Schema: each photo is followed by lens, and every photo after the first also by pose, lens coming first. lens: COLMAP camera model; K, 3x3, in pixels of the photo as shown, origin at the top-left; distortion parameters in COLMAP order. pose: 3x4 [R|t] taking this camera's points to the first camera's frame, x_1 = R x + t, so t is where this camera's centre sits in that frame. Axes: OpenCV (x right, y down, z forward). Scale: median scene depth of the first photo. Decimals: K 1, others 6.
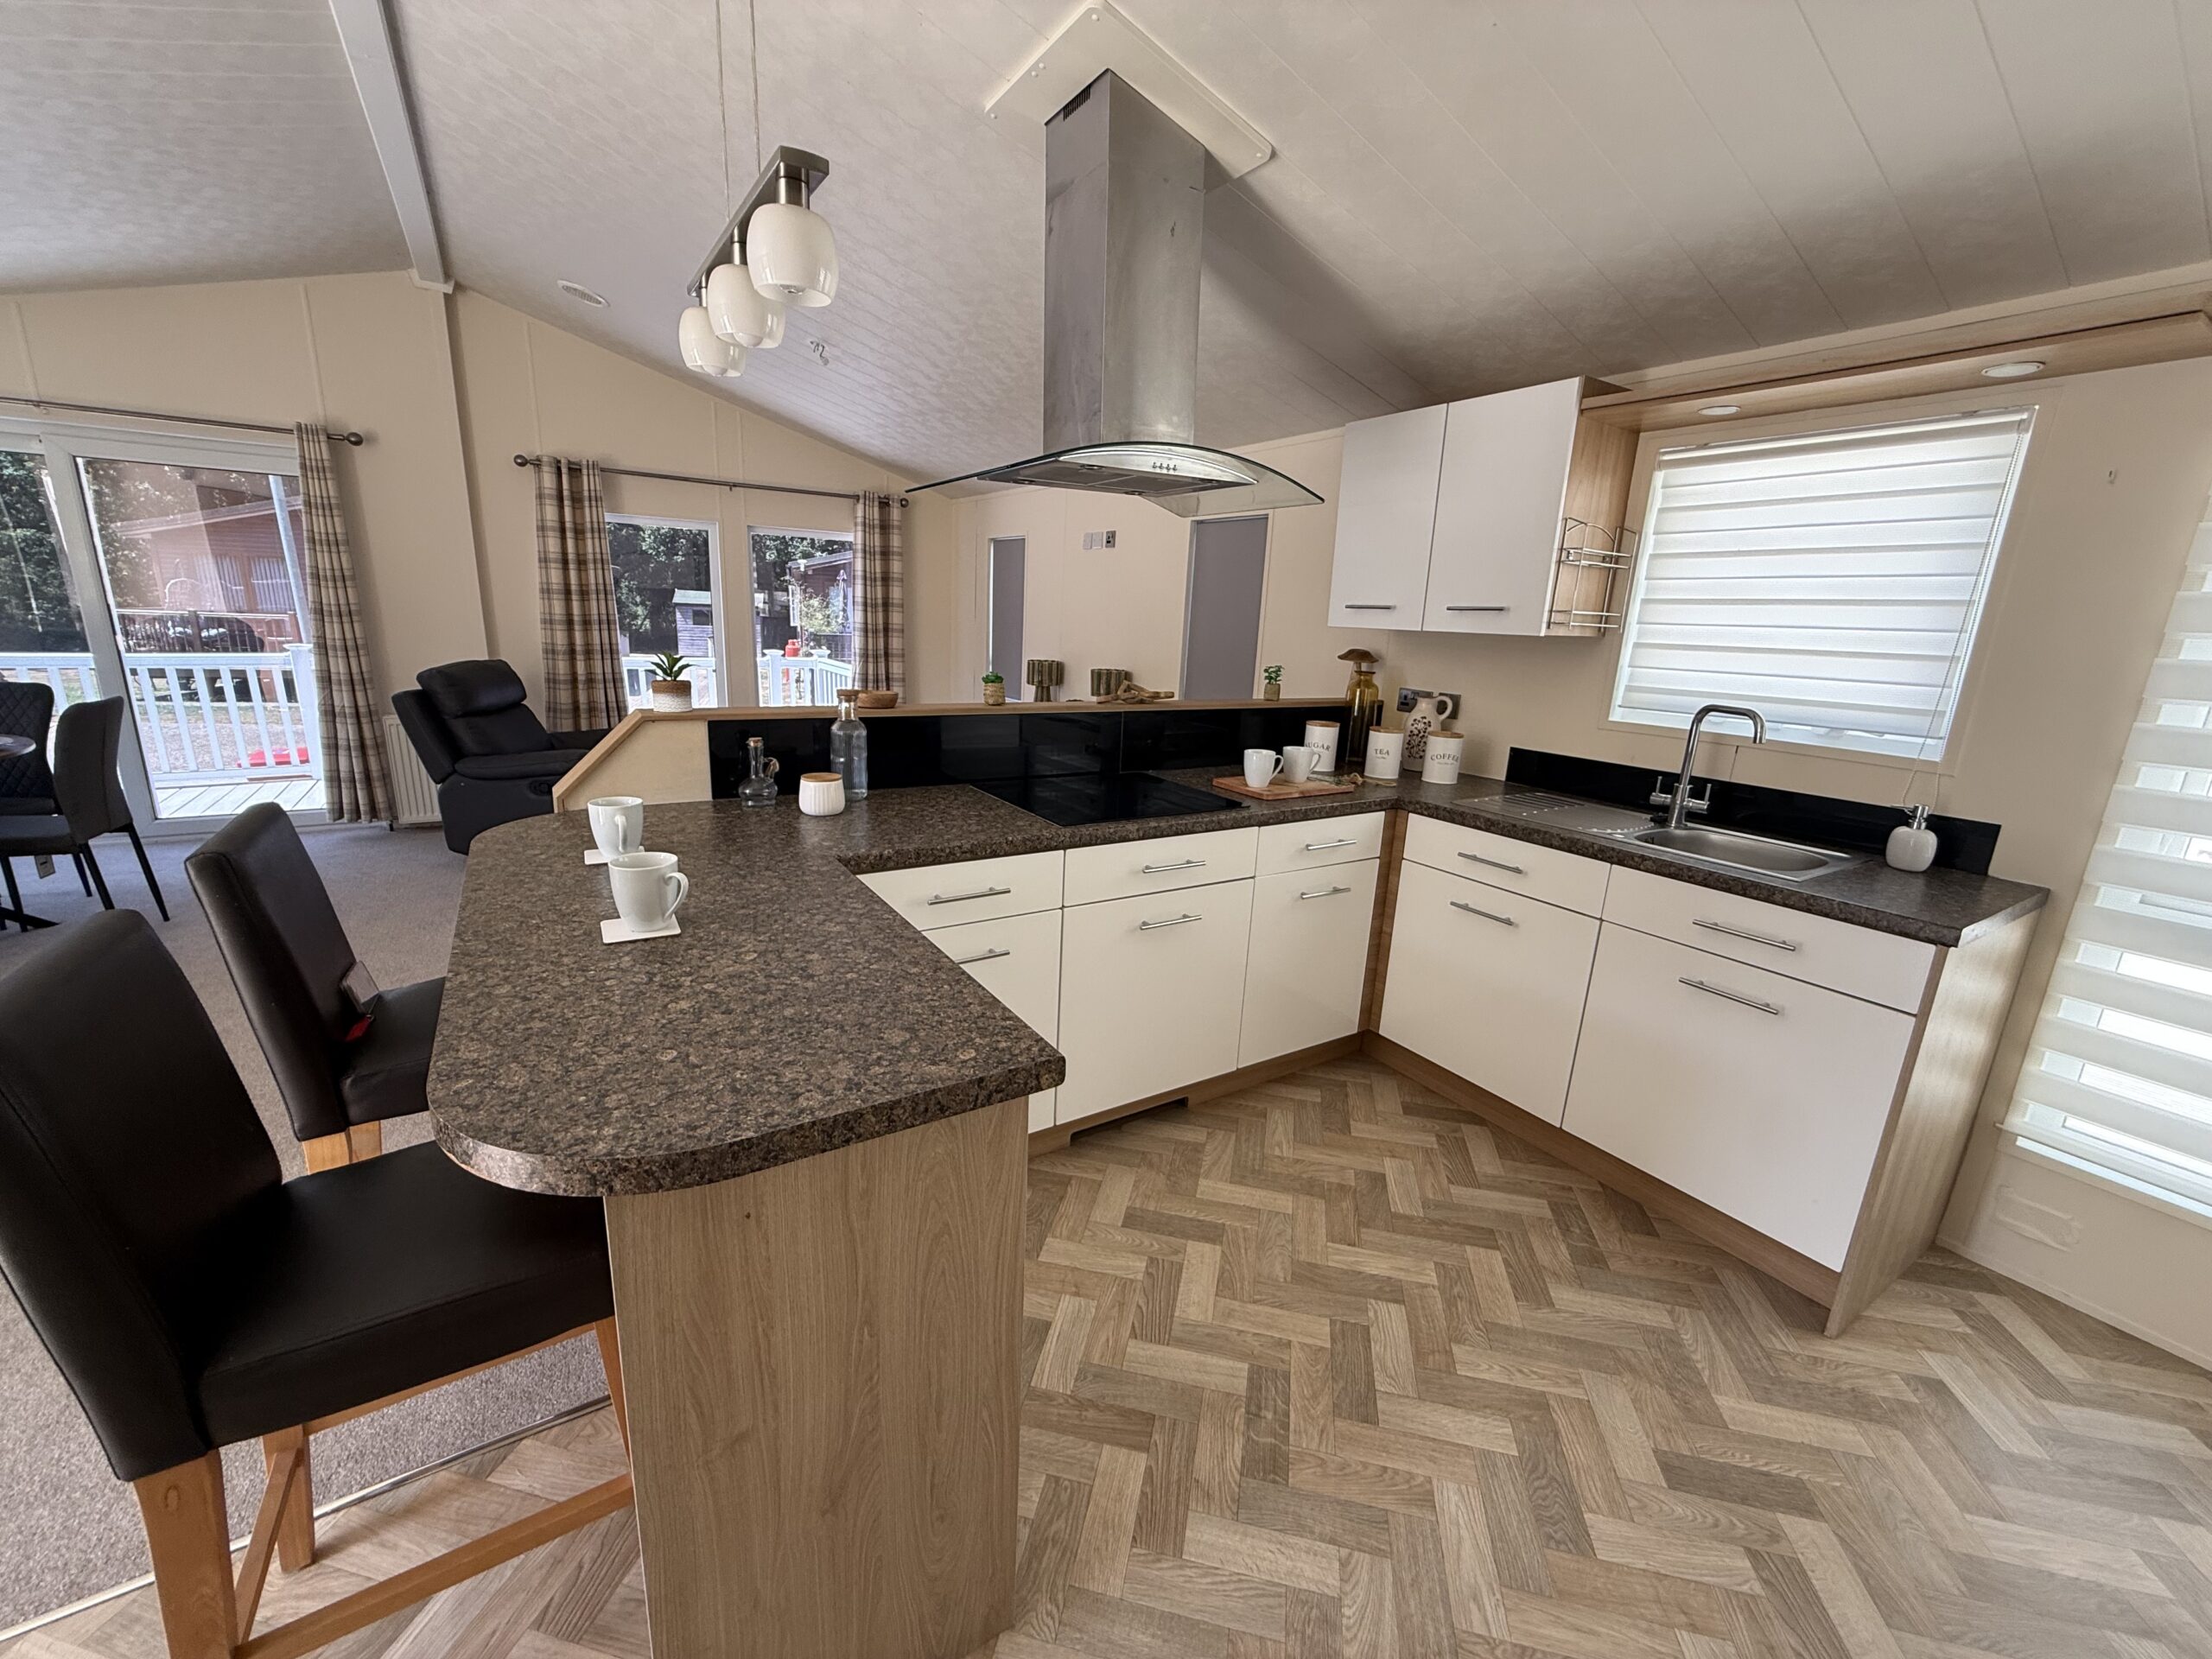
lens RADIAL K [[879.1, 0, 1103.1], [0, 879.1, 832.4], [0, 0, 1]] dist [0.000277, -0.000065]
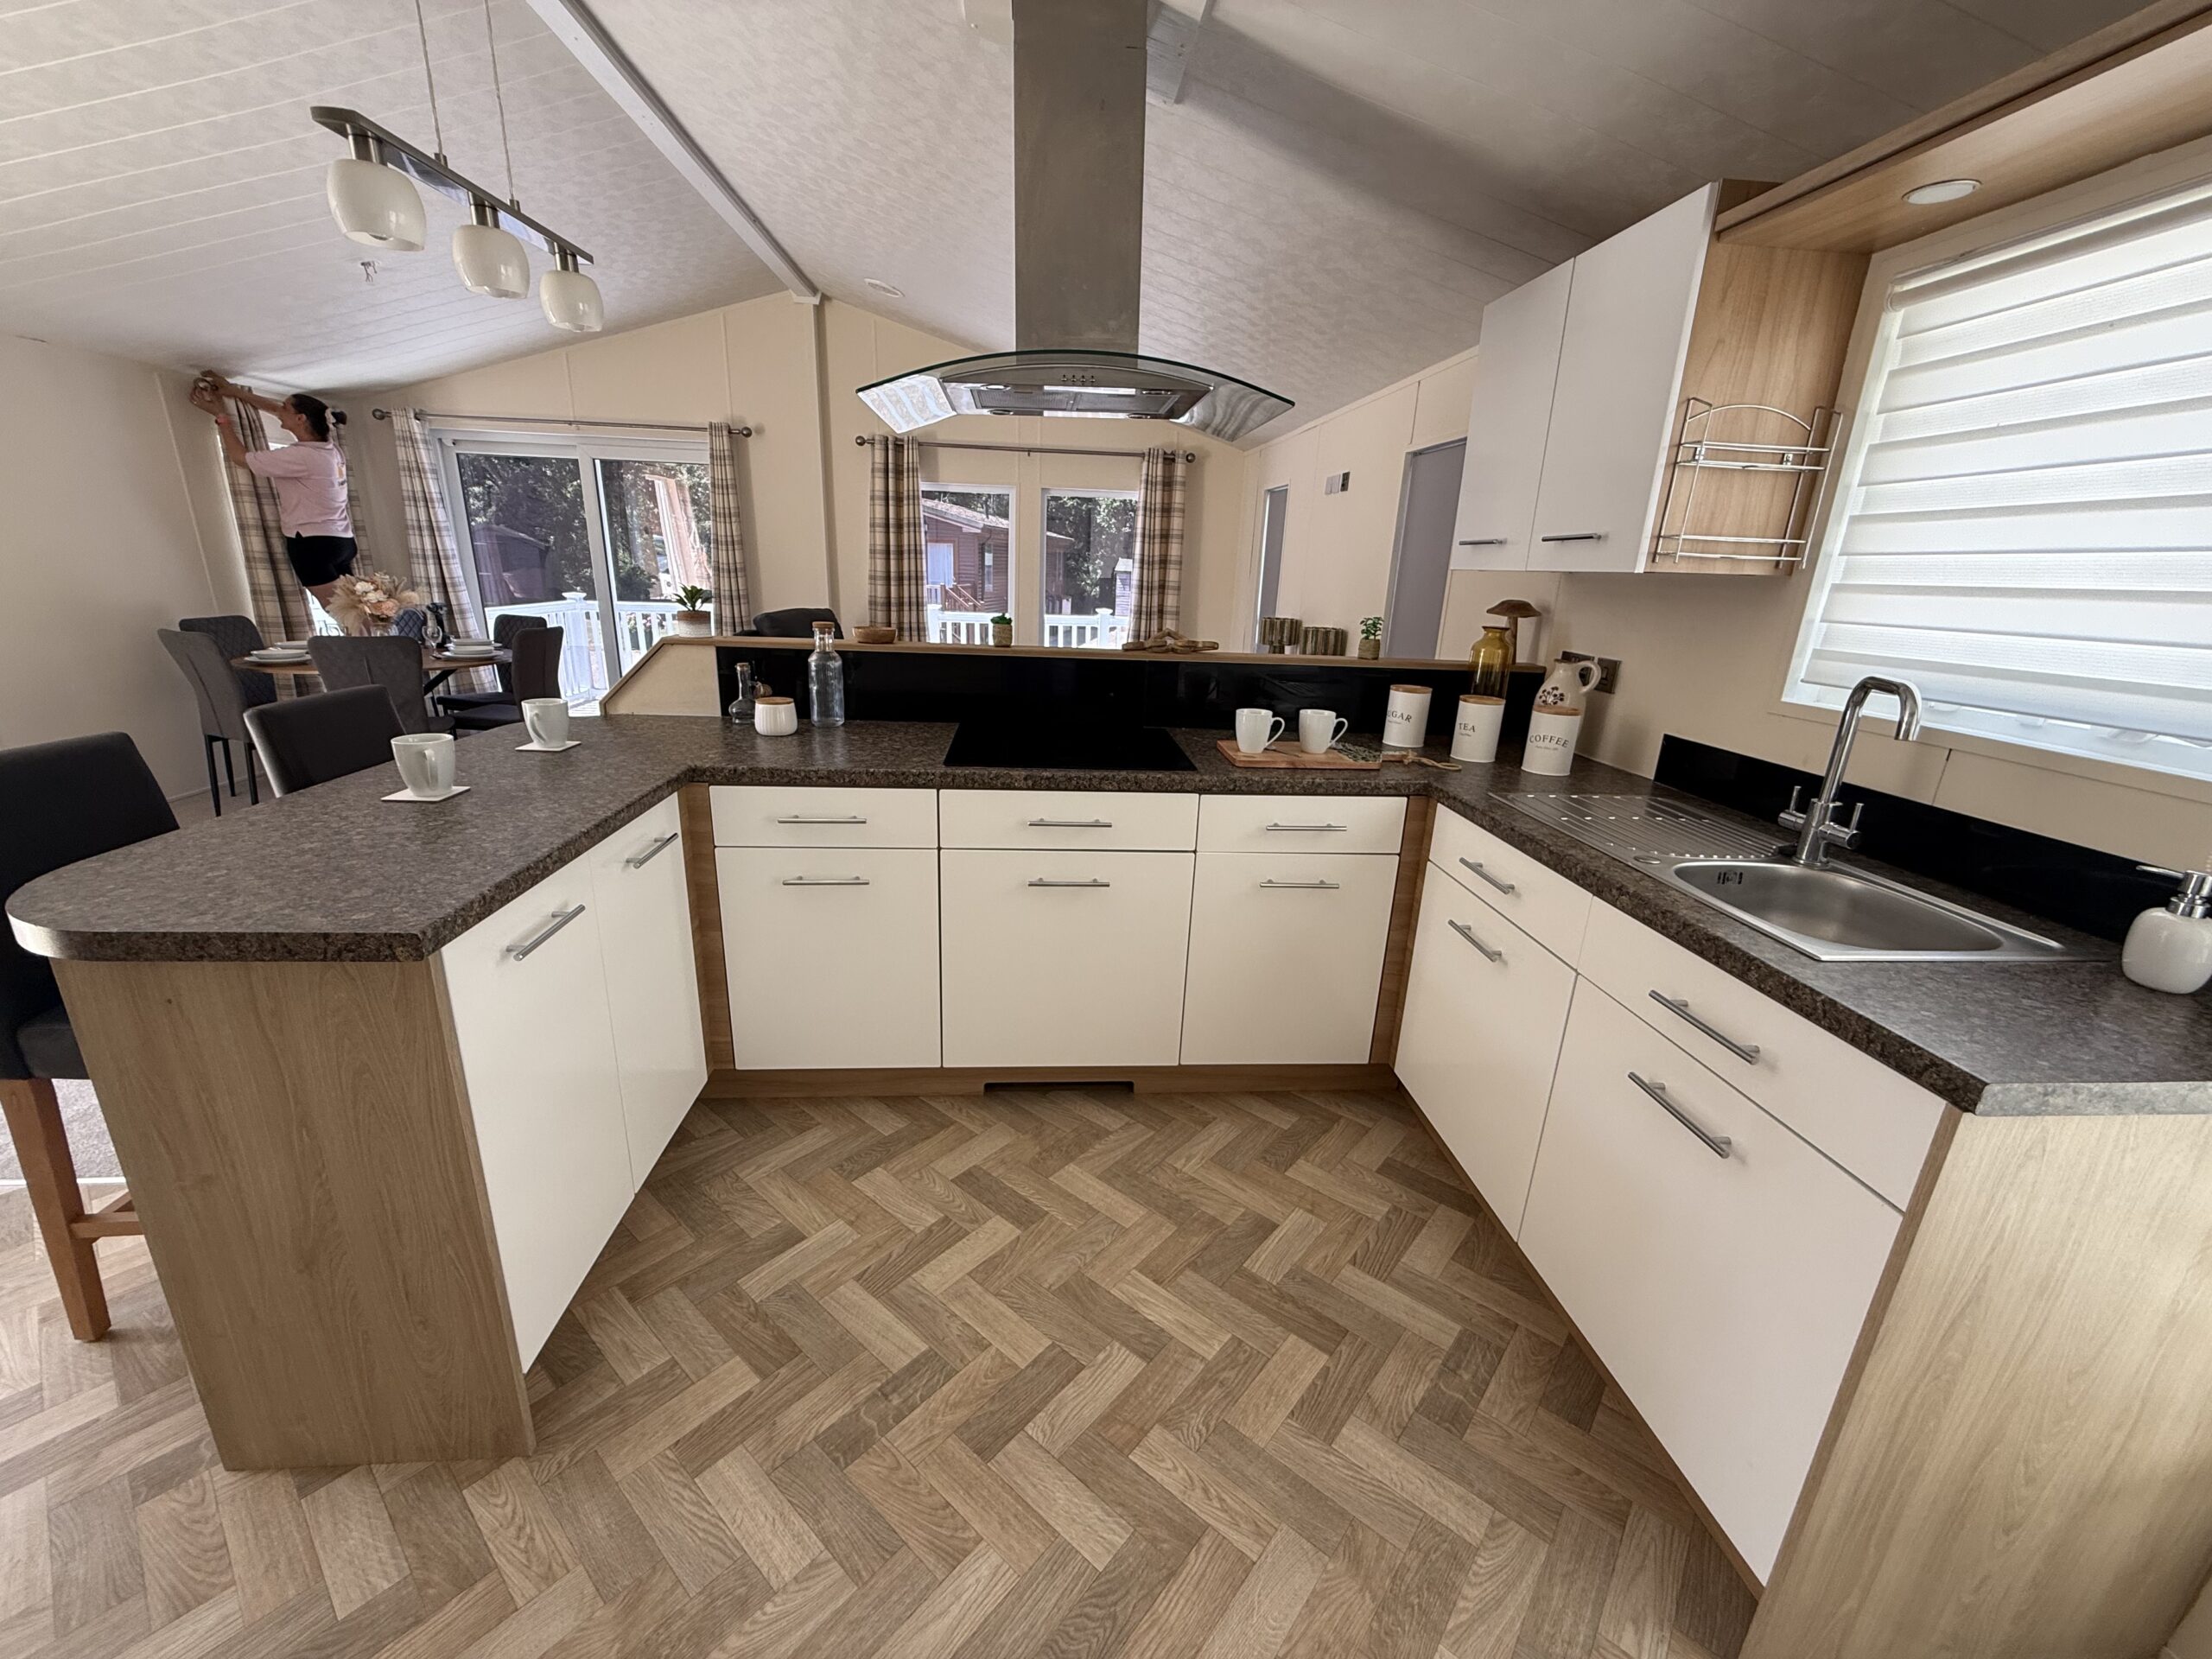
lens RADIAL K [[879.1, 0, 1105.2], [0, 879.1, 833.3], [0, 0, 1]] dist [0.000277, -0.000065]
pose [[0.884203, 0.127698, -0.449308, 0.557010], [-0.112409, 0.991808, 0.060669, -0.011741], [0.453375, -0.003137, 0.891315, 0.208085]]
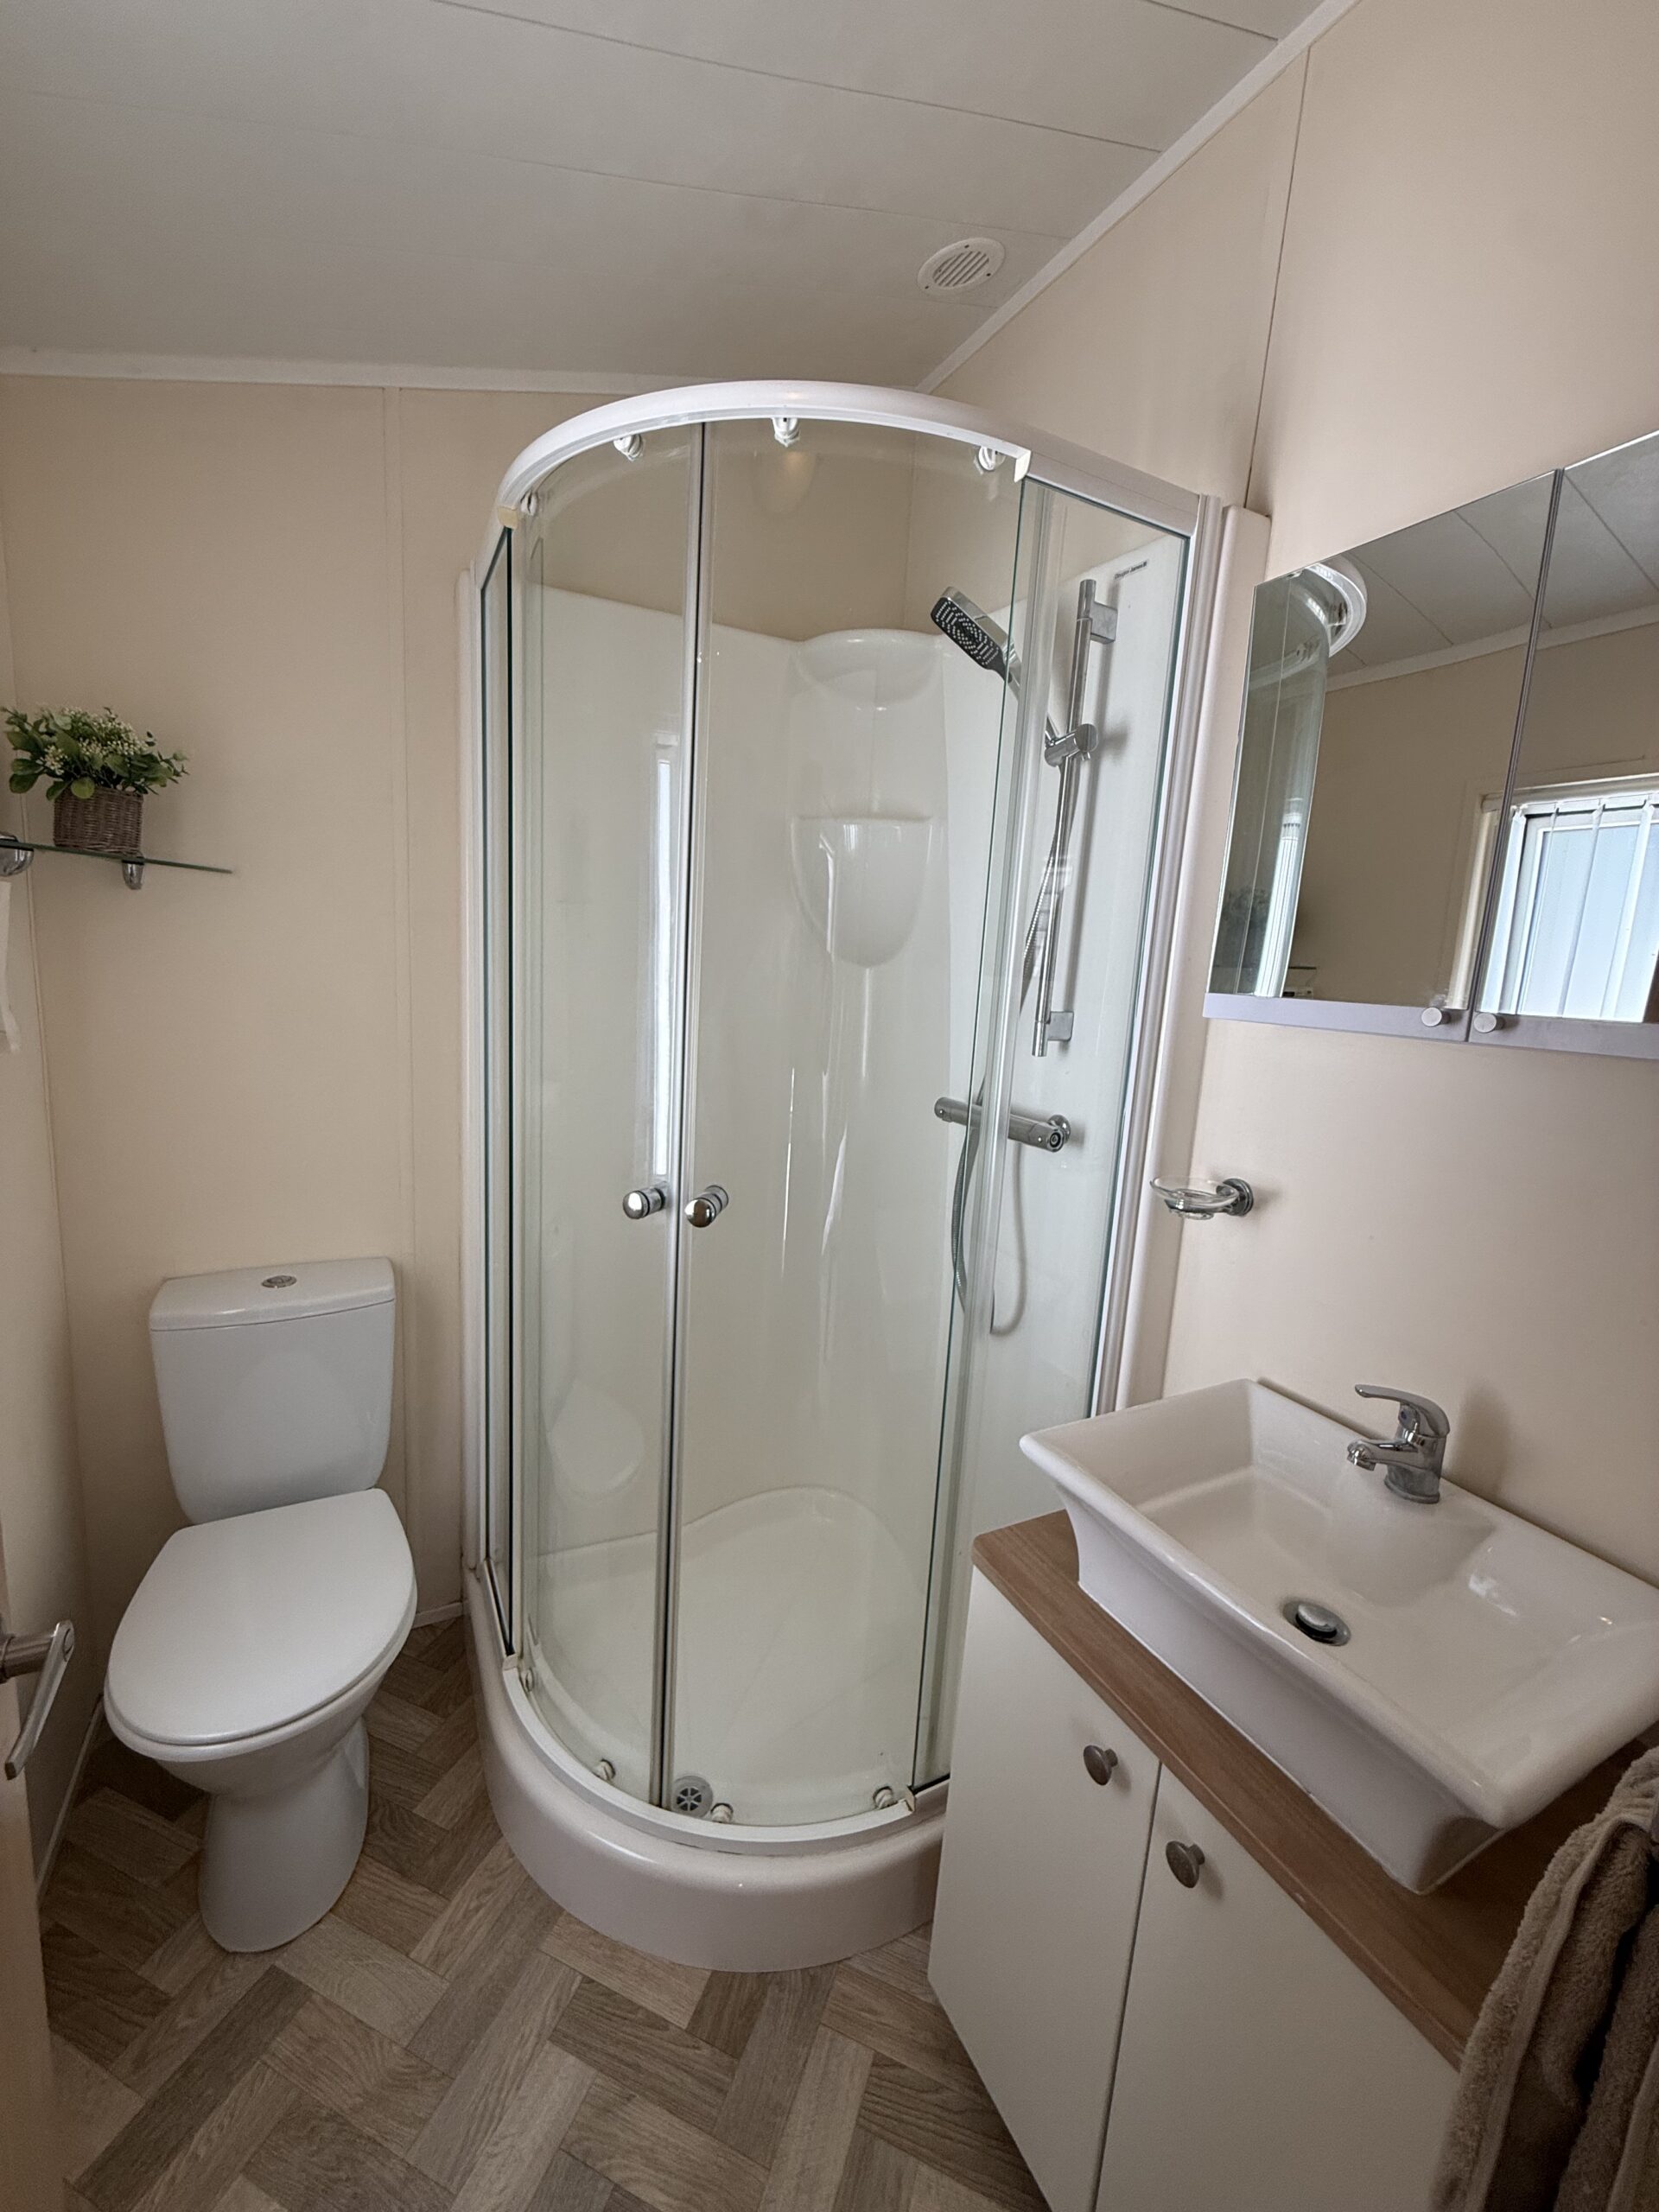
lens RADIAL K [[879.1, 0, 828.2], [0, 879.1, 1104.8], [0, 0, 1]] dist [0.000277, -0.000065]
pose [[-0.148552, 0.105831, -0.983225, 0.912456], [-0.303687, 0.941331, 0.147205, -0.188451], [0.941120, 0.320461, -0.107697, 0.940627]]
